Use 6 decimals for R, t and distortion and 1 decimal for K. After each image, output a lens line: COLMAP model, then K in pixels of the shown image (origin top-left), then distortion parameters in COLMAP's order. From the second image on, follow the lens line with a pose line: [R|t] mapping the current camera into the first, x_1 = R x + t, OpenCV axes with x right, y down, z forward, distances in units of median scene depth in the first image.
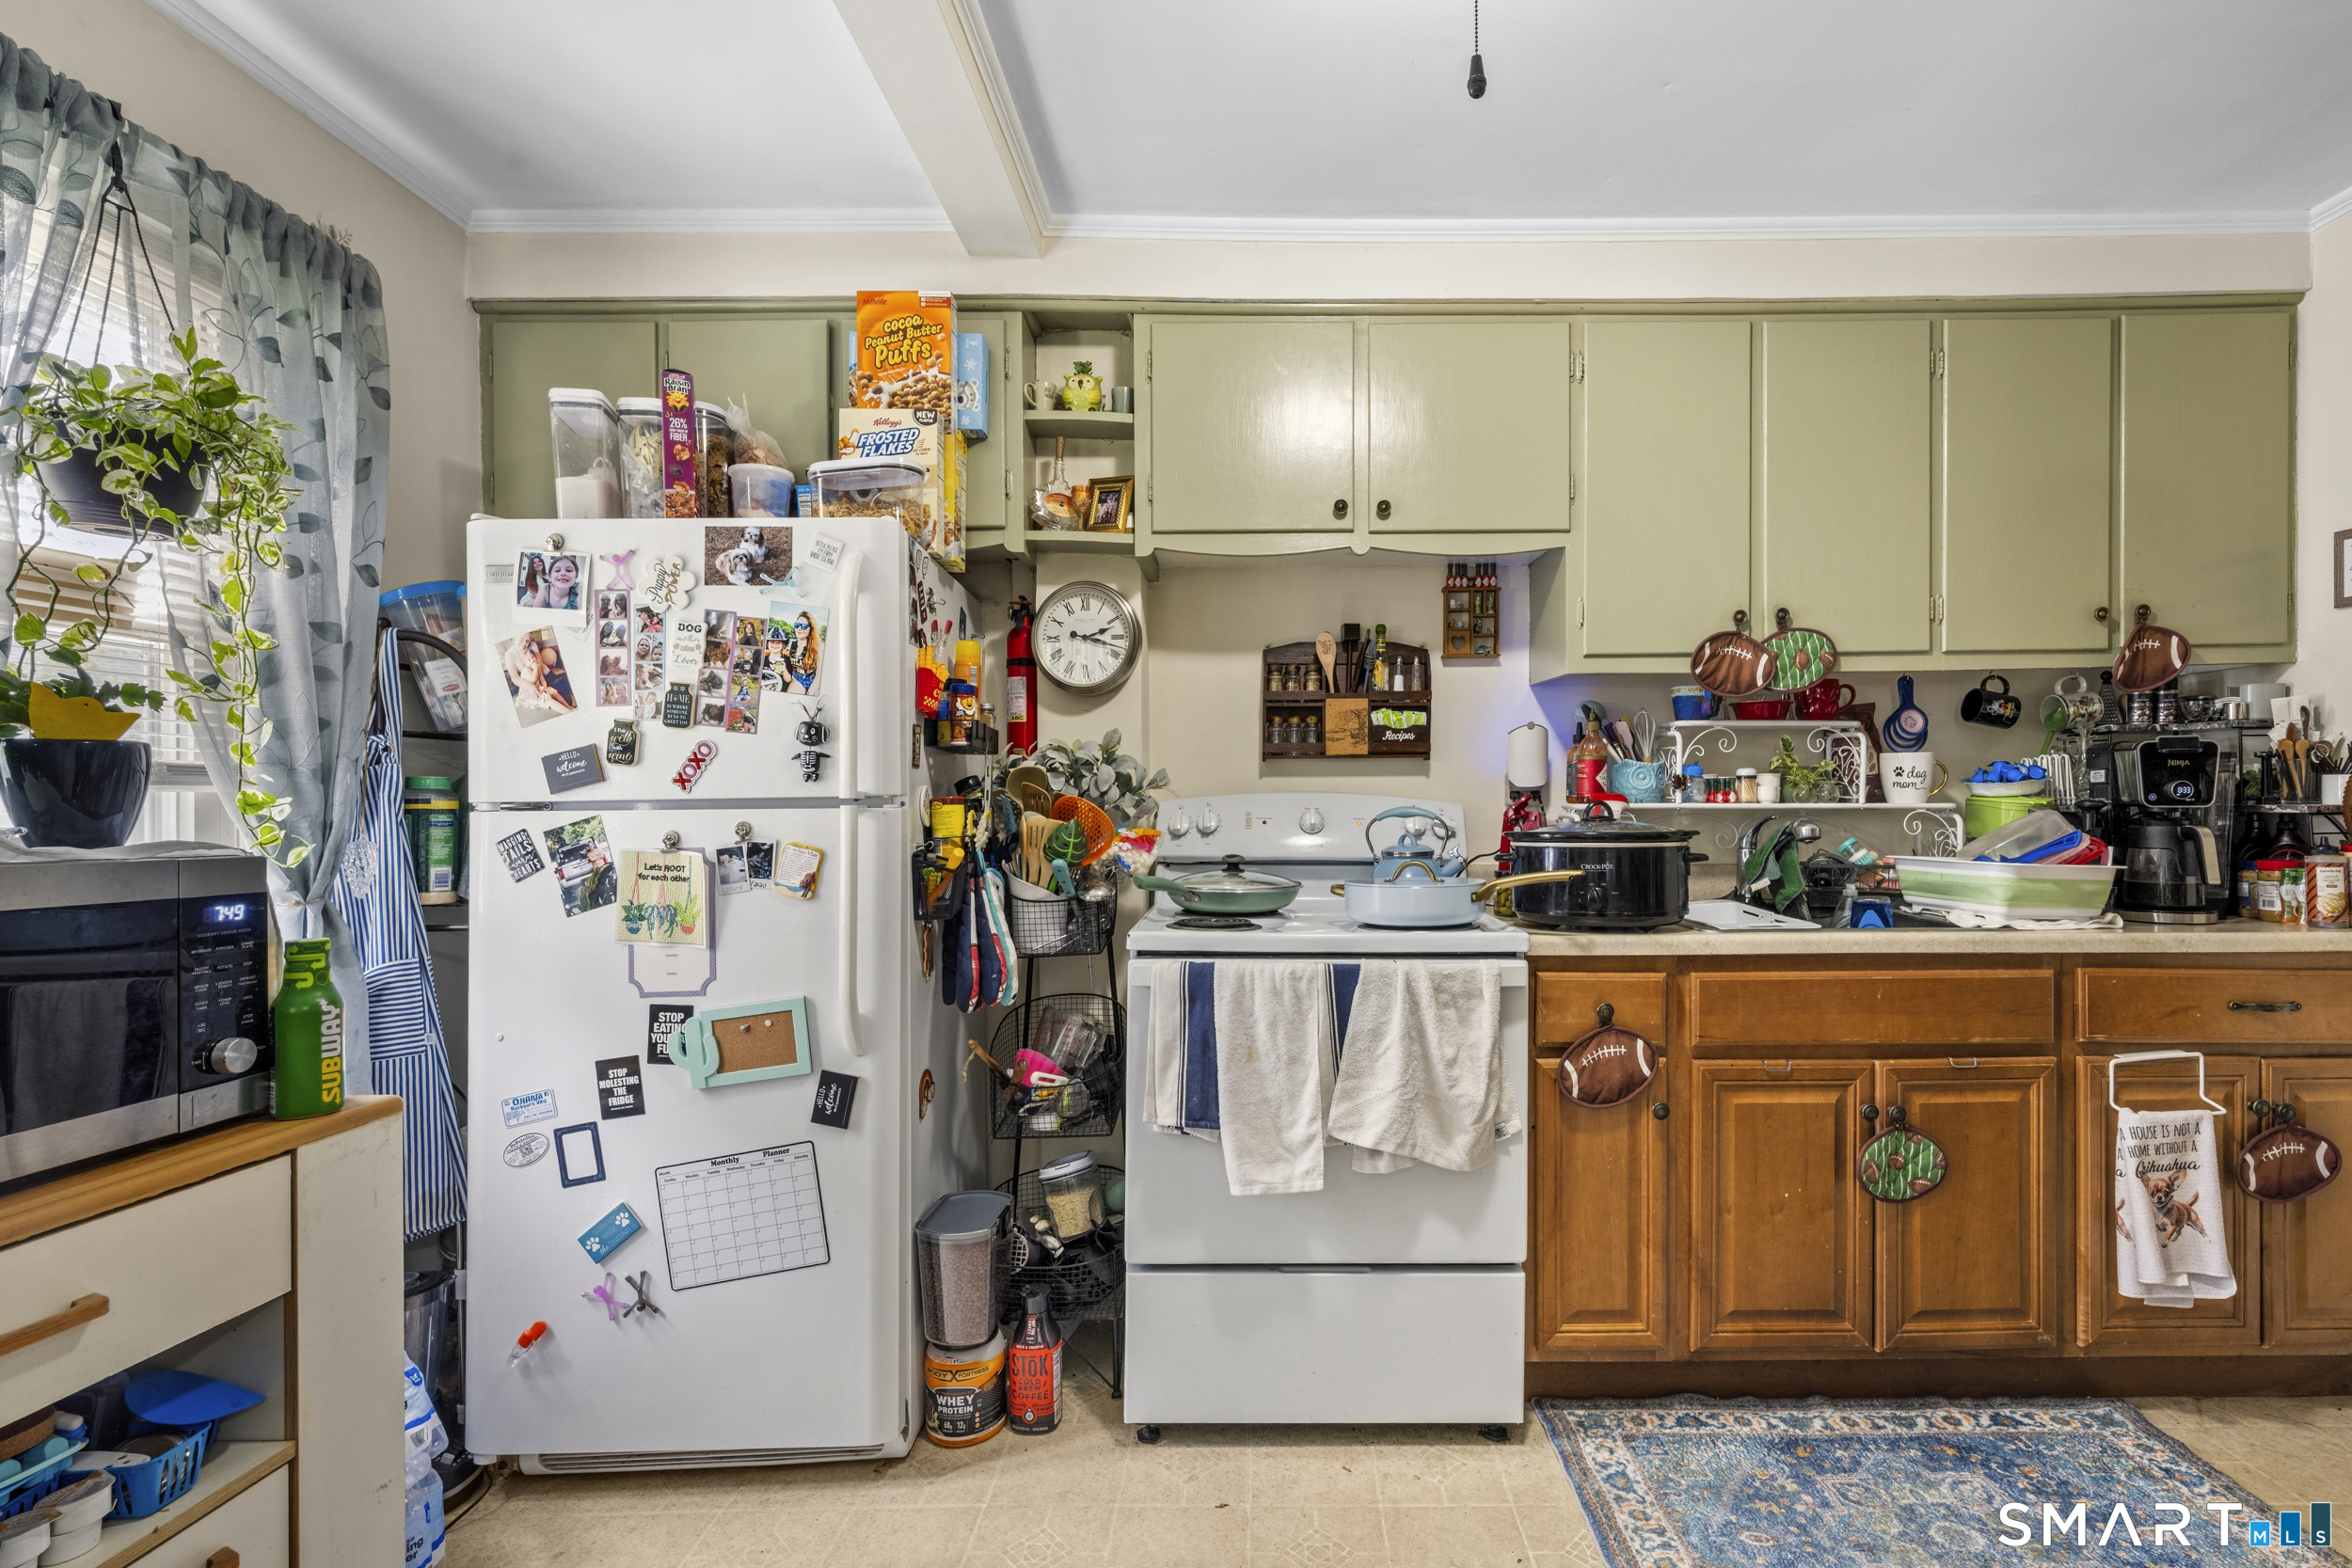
lens RADIAL K [[1055.0, 0, 1180.9], [0, 1055.0, 803.0], [0, 0, 1]] dist [-0.012723, -0.000621]
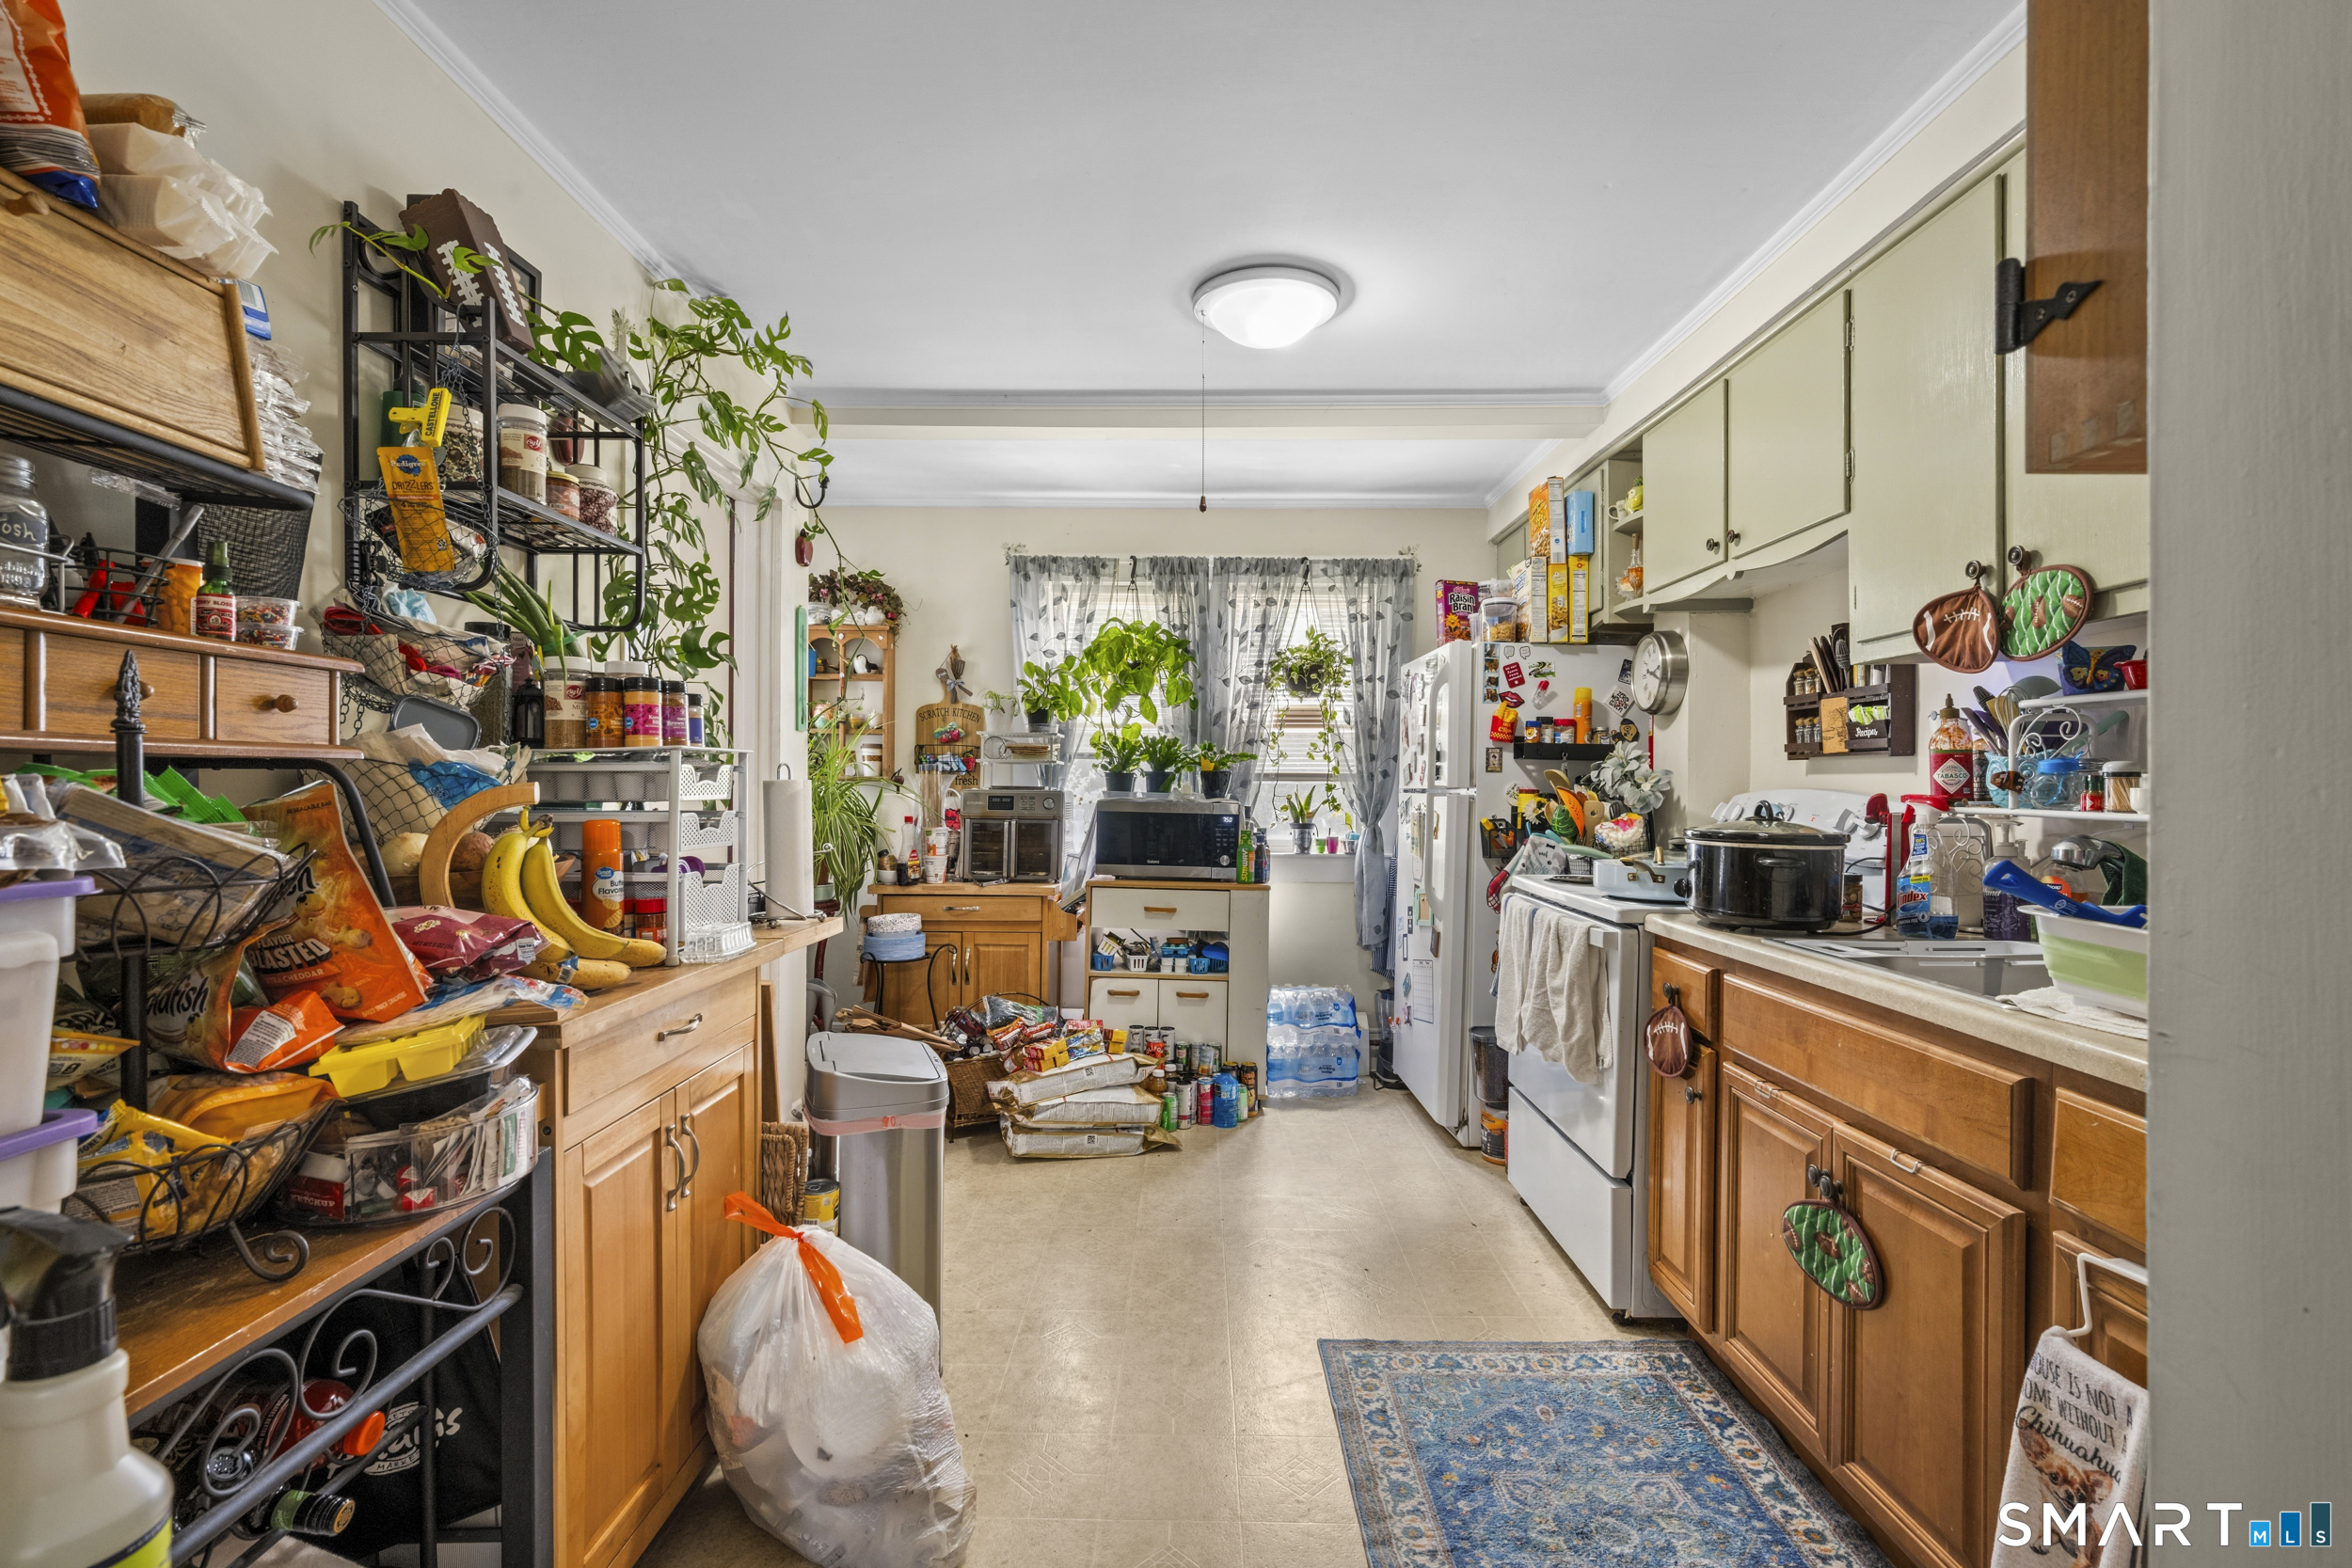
lens RADIAL K [[1055.0, 0, 1177.4], [0, 1055.0, 780.3], [0, 0, 1]] dist [-0.012723, -0.000621]
pose [[-0.015719, 0.002608, -0.999873, 1.309787], [-0.007156, 0.999971, 0.002721, -0.019584], [0.999851, 0.007198, -0.015700, 0.427573]]
